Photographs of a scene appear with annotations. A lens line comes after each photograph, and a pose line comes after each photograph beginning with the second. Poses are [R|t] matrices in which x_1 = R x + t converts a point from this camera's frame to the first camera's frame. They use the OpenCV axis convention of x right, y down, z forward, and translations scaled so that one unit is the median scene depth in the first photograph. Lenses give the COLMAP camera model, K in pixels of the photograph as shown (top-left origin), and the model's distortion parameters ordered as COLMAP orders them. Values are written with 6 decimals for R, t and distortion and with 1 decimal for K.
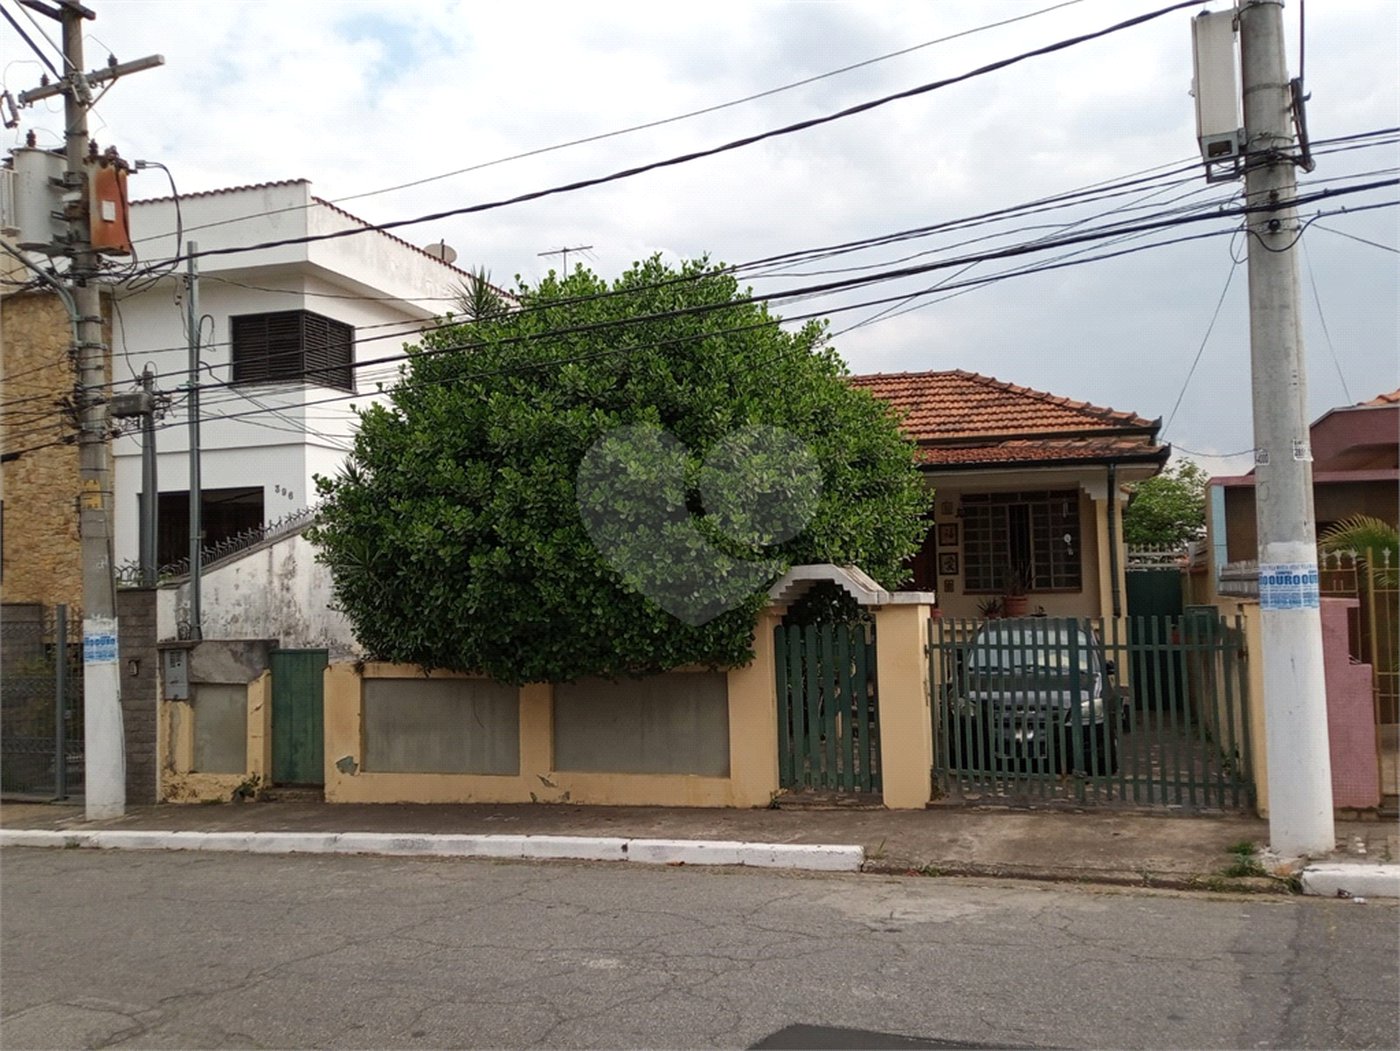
lens RADIAL K [[1243.7, 0, 693.0], [0, 1243.7, 526.6], [0, 0, 1]] dist [0.141012, -0.221927]
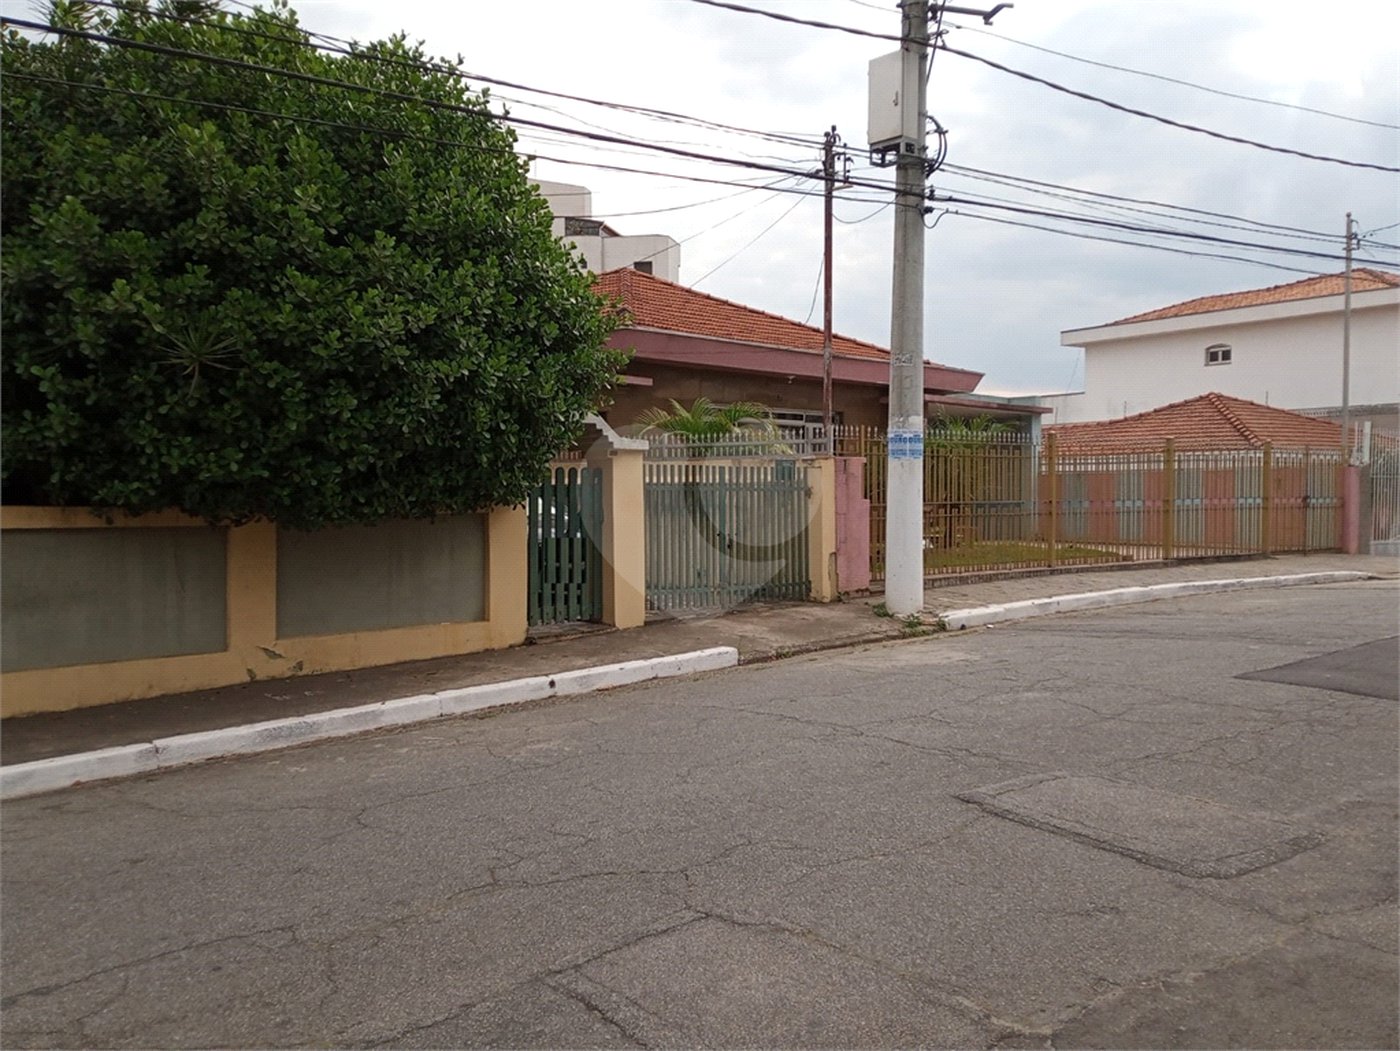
lens RADIAL K [[1243.7, 0, 700.7], [0, 1243.7, 527.4], [0, 0, 1]] dist [0.141012, -0.221927]
pose [[0.396945, -0.003785, 0.917834, -0.755476], [-0.058748, 0.997836, 0.029522, 0.085490], [-0.915960, -0.065640, 0.395864, 0.443442]]
